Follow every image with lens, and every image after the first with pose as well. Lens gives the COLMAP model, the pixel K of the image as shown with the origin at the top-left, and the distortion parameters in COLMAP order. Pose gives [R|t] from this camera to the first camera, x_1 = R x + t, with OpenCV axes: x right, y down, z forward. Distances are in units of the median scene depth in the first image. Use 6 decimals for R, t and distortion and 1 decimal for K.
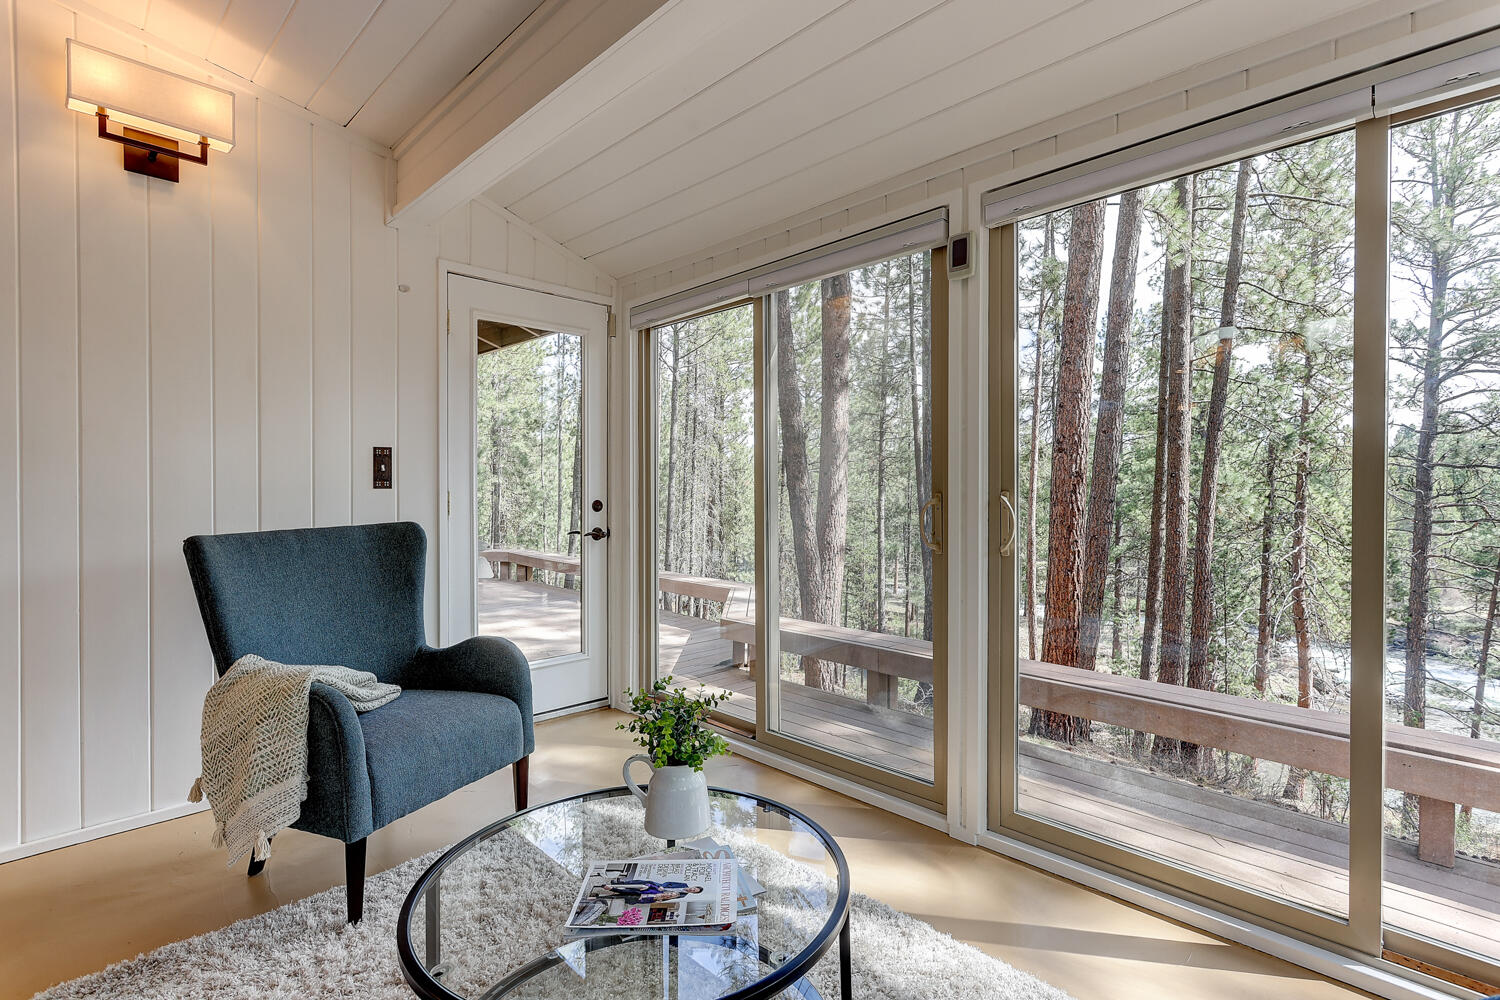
lens RADIAL K [[736.6, 0, 771.7], [0, 736.6, 495.4], [0, 0, 1]] dist [-0.001575, -0.000181]
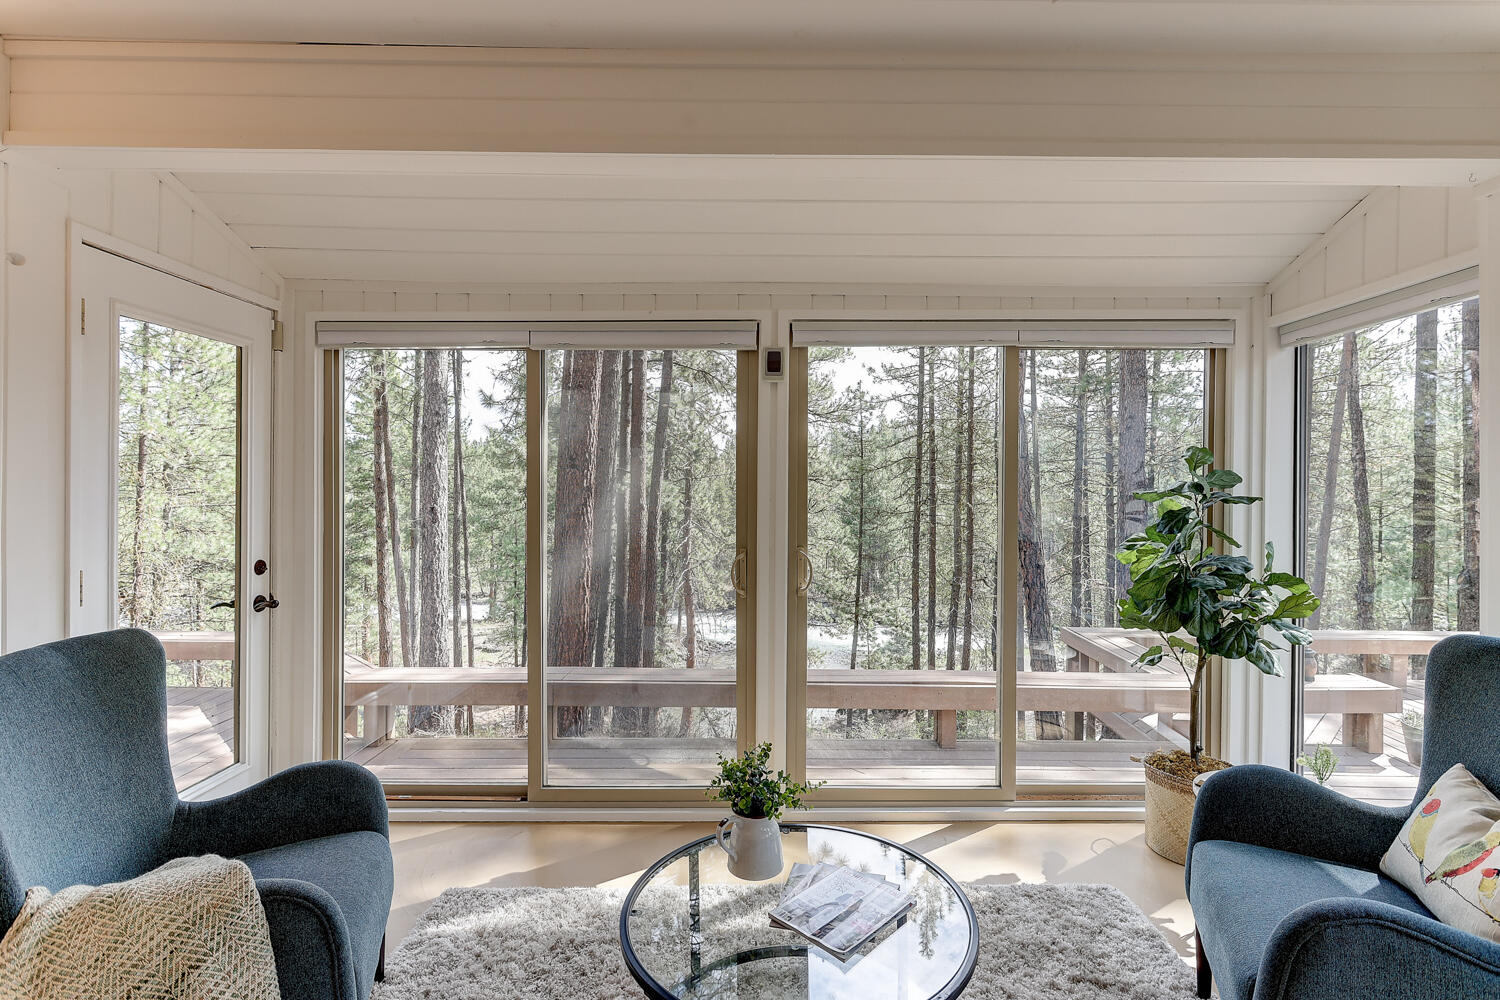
lens RADIAL K [[753.2, 0, 748.0], [0, 753.2, 485.9], [0, 0, 1]] dist [0.000051, -0.000070]
pose [[0.713049, -0.005303, 0.701094, -0.504495], [0.005764, 0.999982, 0.001701, -0.082689], [-0.701091, 0.002828, 0.713066, 0.091046]]
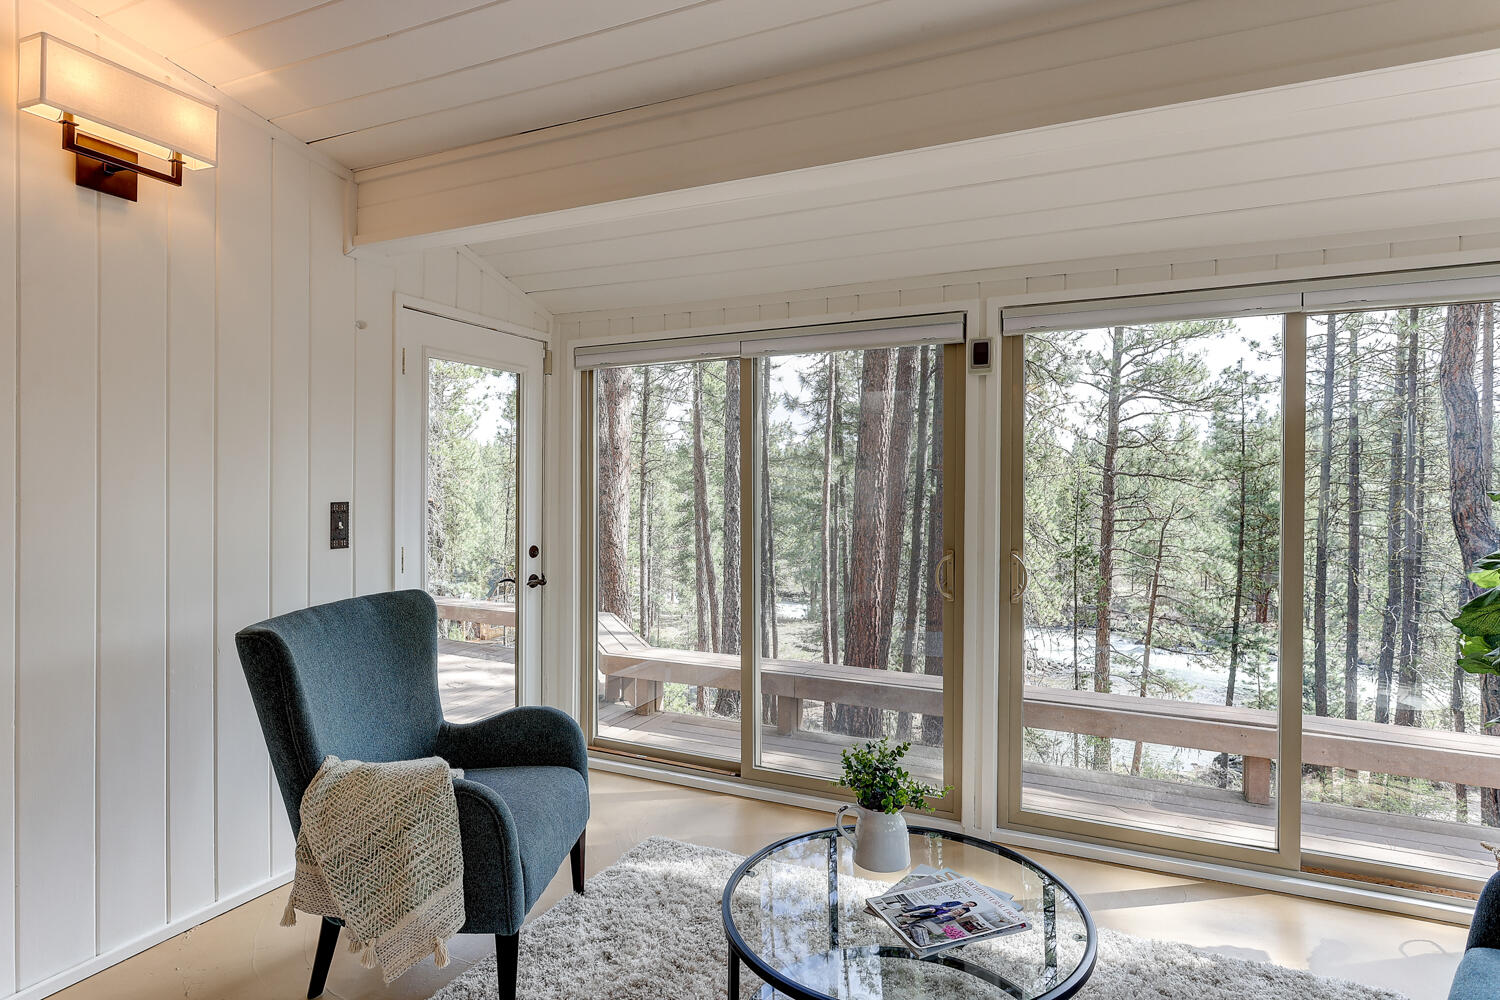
lens RADIAL K [[794.8, 0, 747.0], [0, 794.8, 490.4], [0, 0, 1]] dist [-0.014308, 0.000688]
pose [[0.942519, -0.006670, 0.334087, -0.379908], [0.006220, 0.999978, 0.002417, -0.078082], [-0.334096, -0.000200, 0.942539, -0.068670]]
